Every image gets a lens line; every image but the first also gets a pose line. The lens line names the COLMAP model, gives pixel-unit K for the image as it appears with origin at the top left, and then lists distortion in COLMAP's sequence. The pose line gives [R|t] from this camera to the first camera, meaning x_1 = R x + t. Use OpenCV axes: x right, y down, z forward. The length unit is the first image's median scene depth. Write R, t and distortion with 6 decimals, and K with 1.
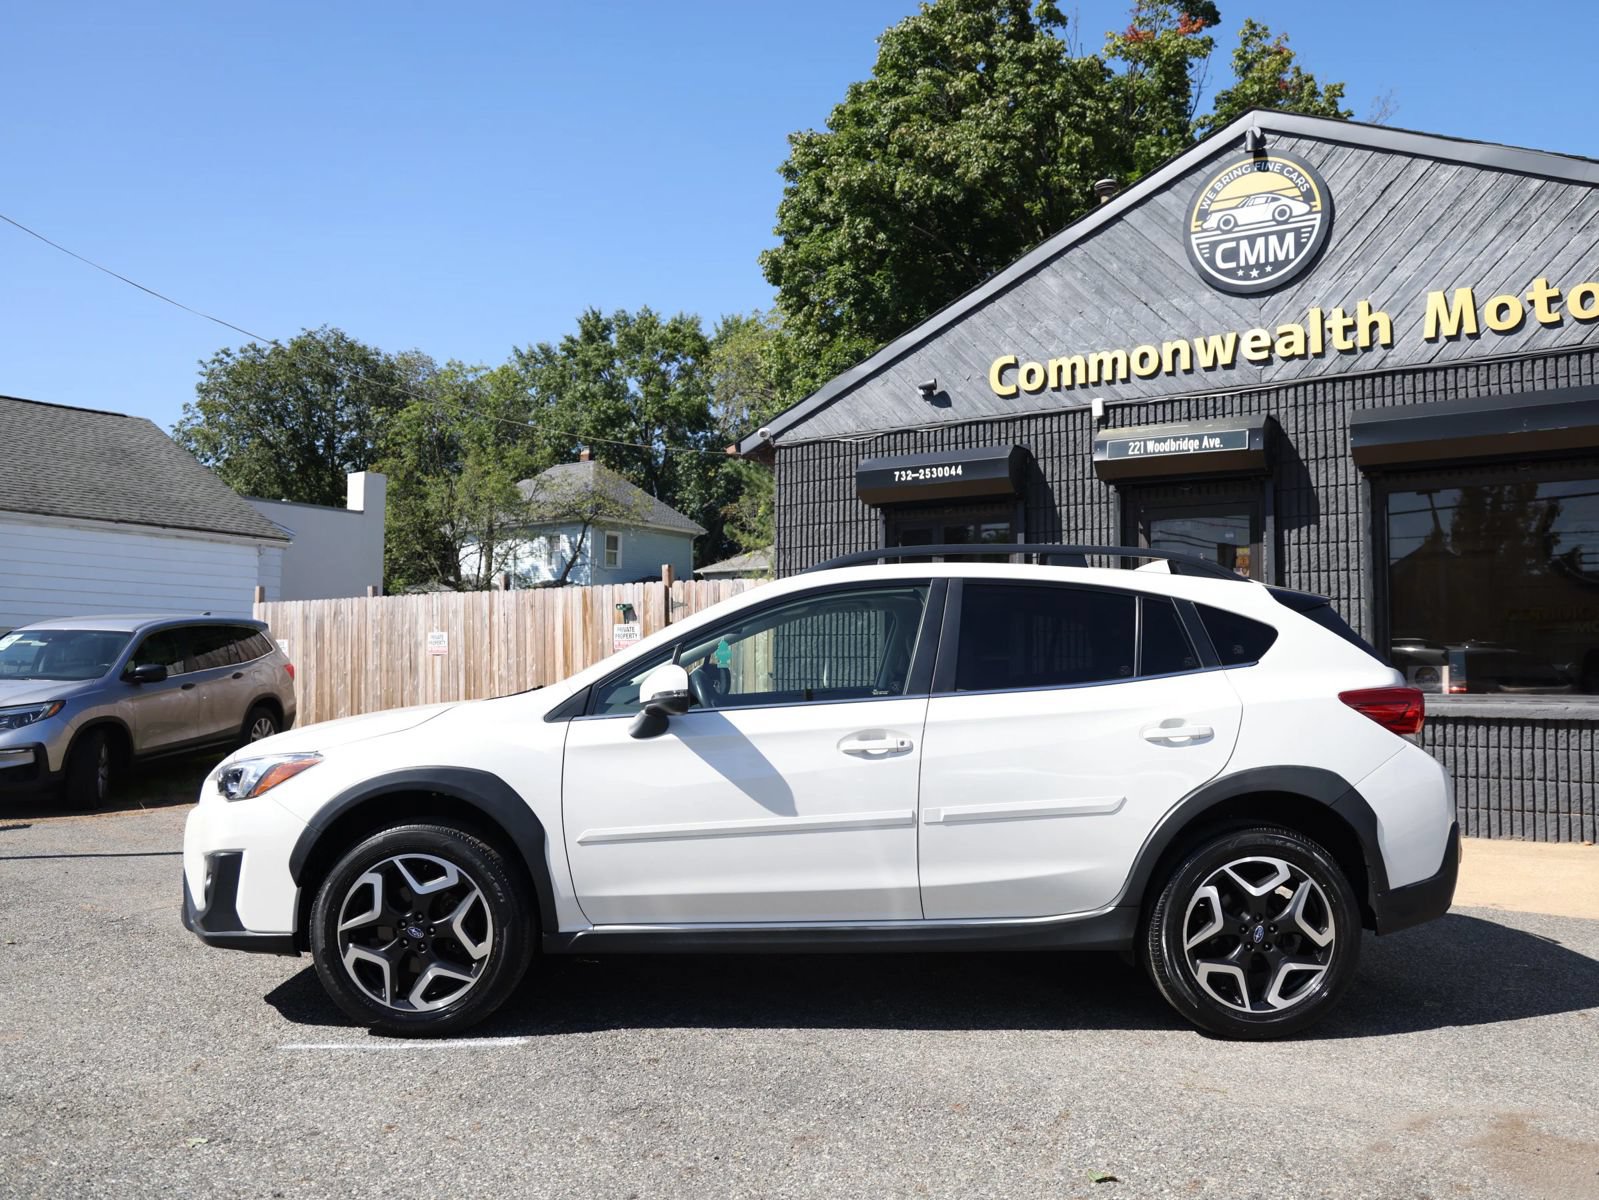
lens RADIAL K [[1249.5, 0, 814.9], [0, 1249.5, 599.9], [0, 0, 1]] dist [-0.093032, 0.076168]
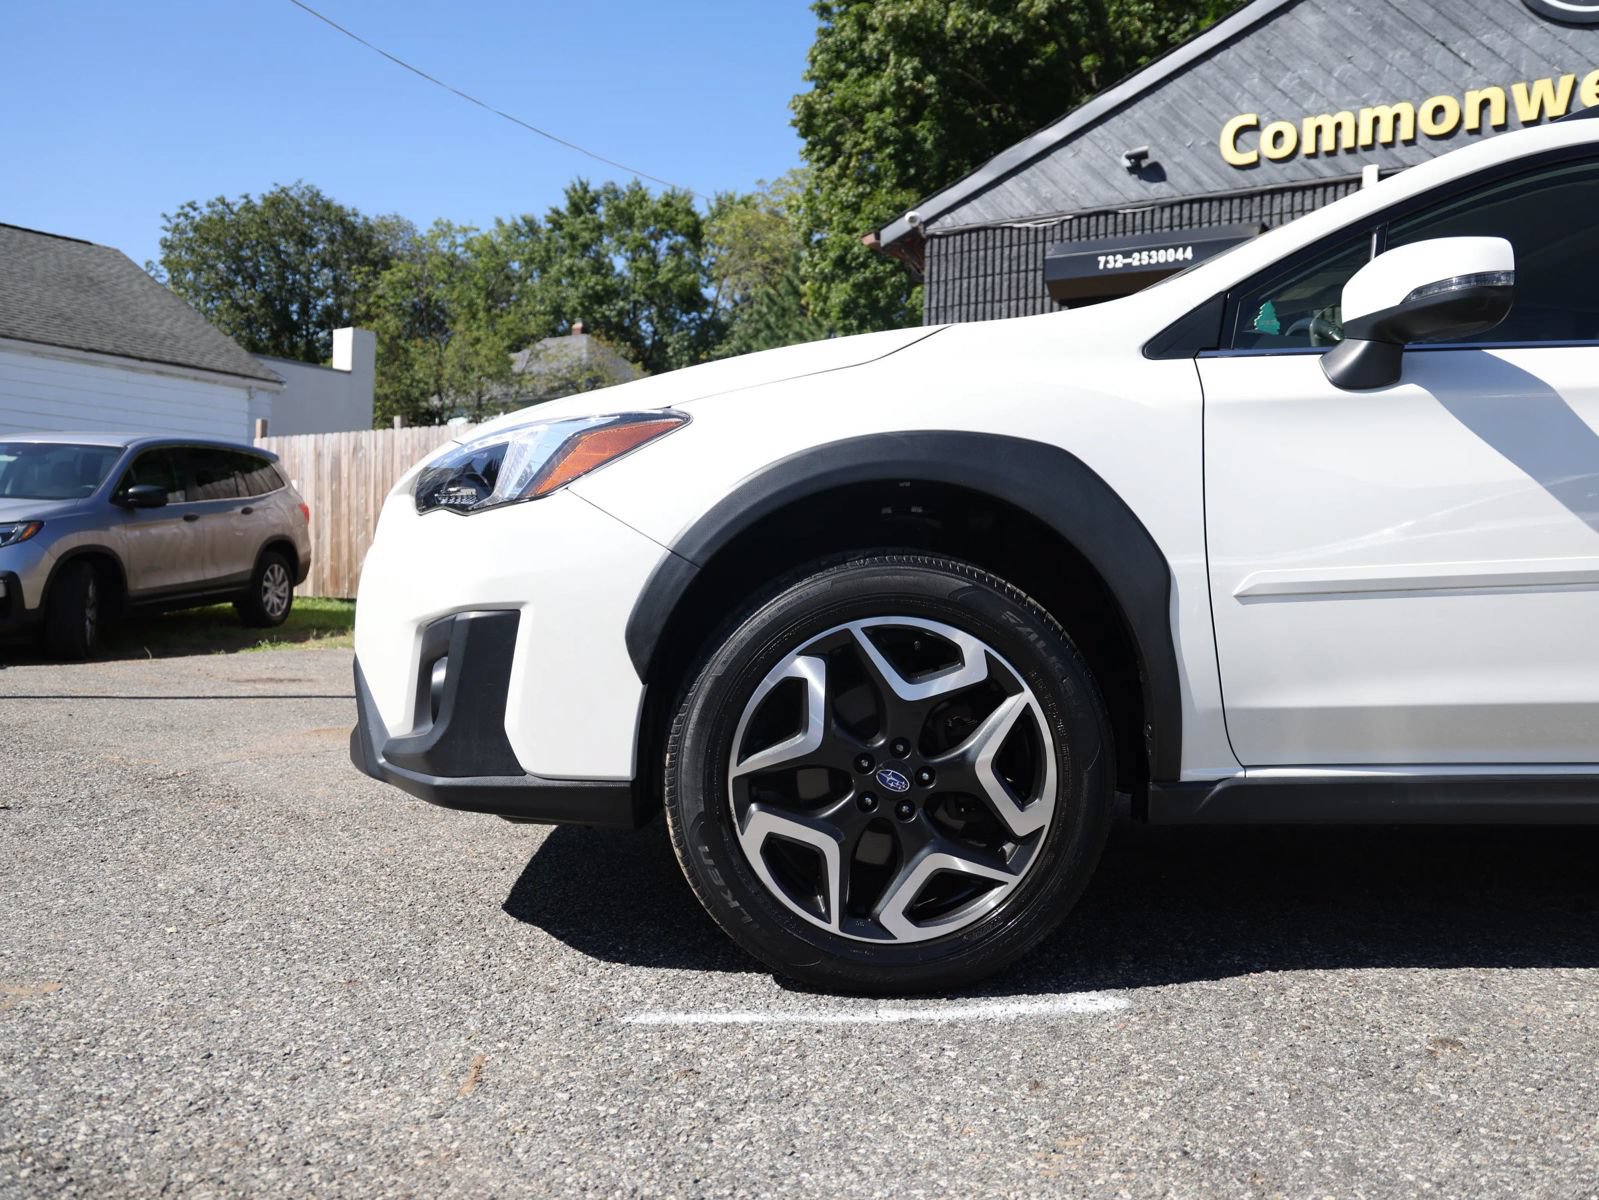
lens RADIAL K [[1244.0, 0, 821.2], [0, 1244.0, 596.7], [0, 0, 1]] dist [-0.087138, 0.066082]
pose [[0.999118, 0.022709, 0.035316, -0.160945], [-0.025314, 0.996852, 0.075140, 0.070730], [-0.033498, -0.075968, 0.996547, 0.228092]]
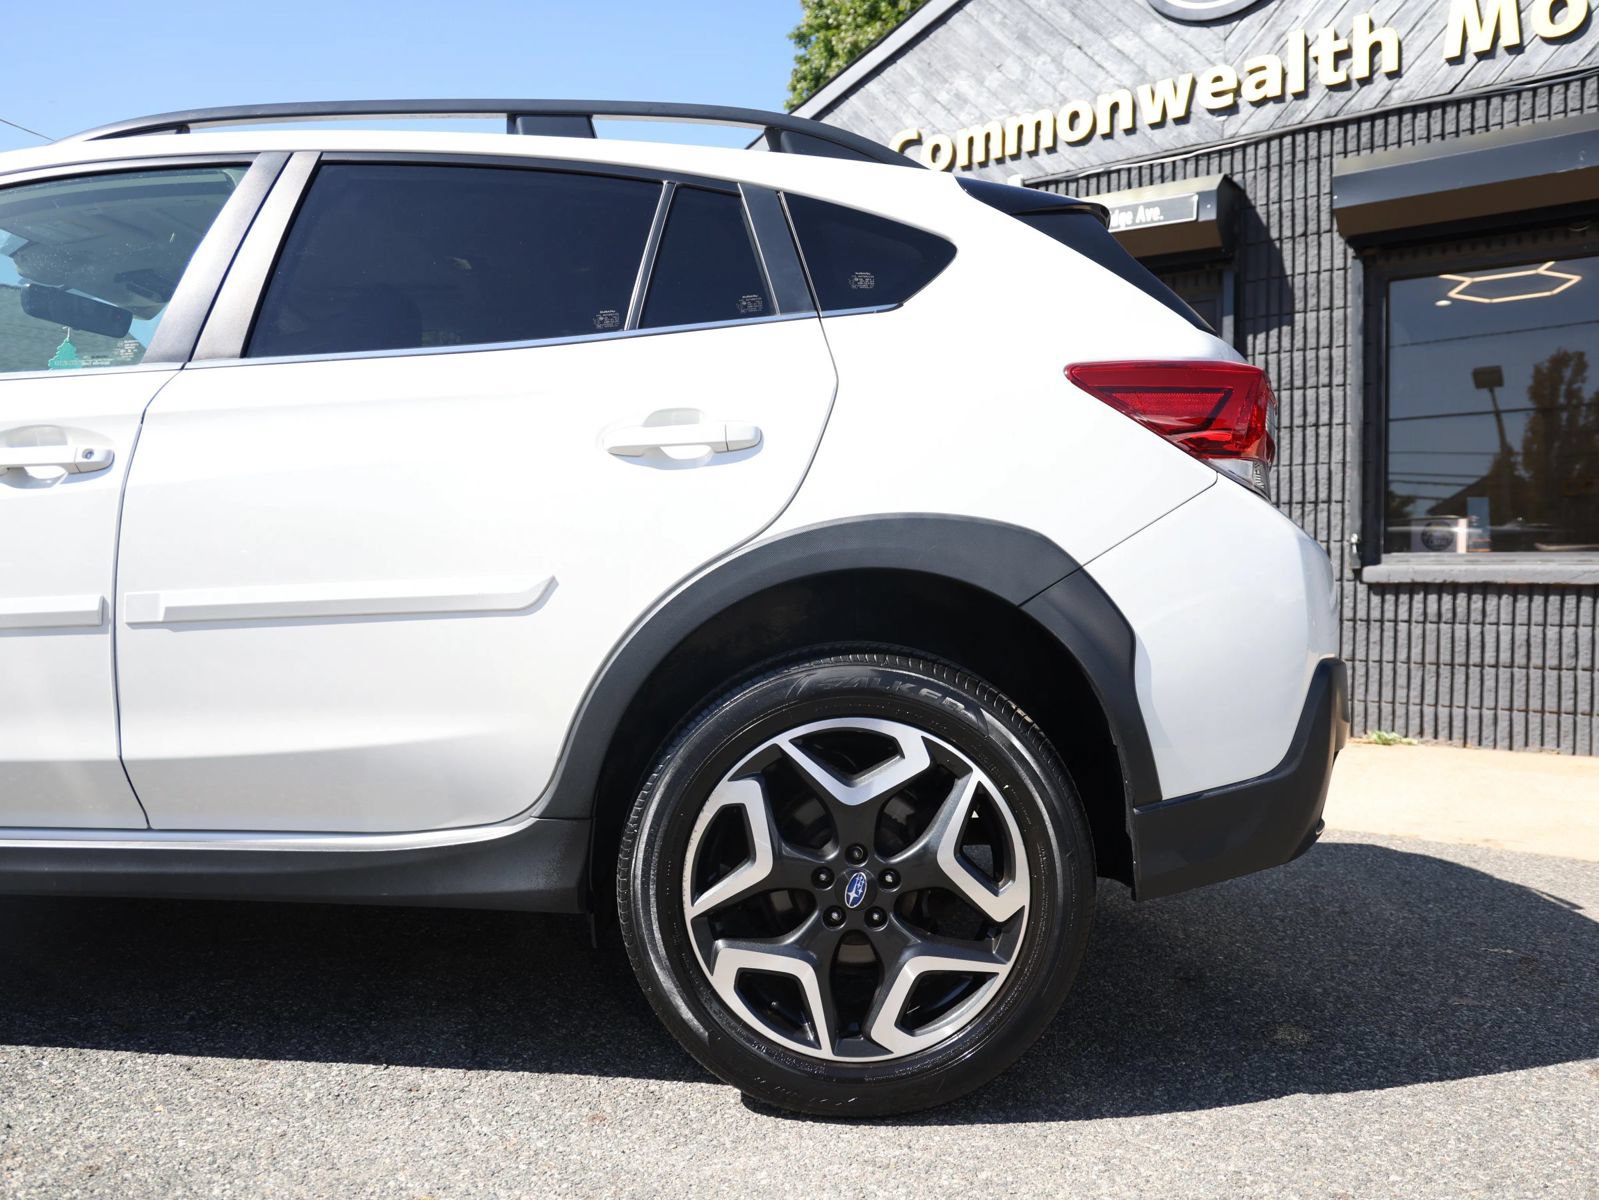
lens RADIAL K [[1244.0, 0, 821.2], [0, 1244.0, 596.7], [0, 0, 1]] dist [-0.087138, 0.066082]
pose [[0.998833, 0.012316, -0.046696, 0.159551], [-0.009652, 0.998336, 0.056853, 0.060604], [0.047318, -0.056336, 0.997290, 0.240709]]
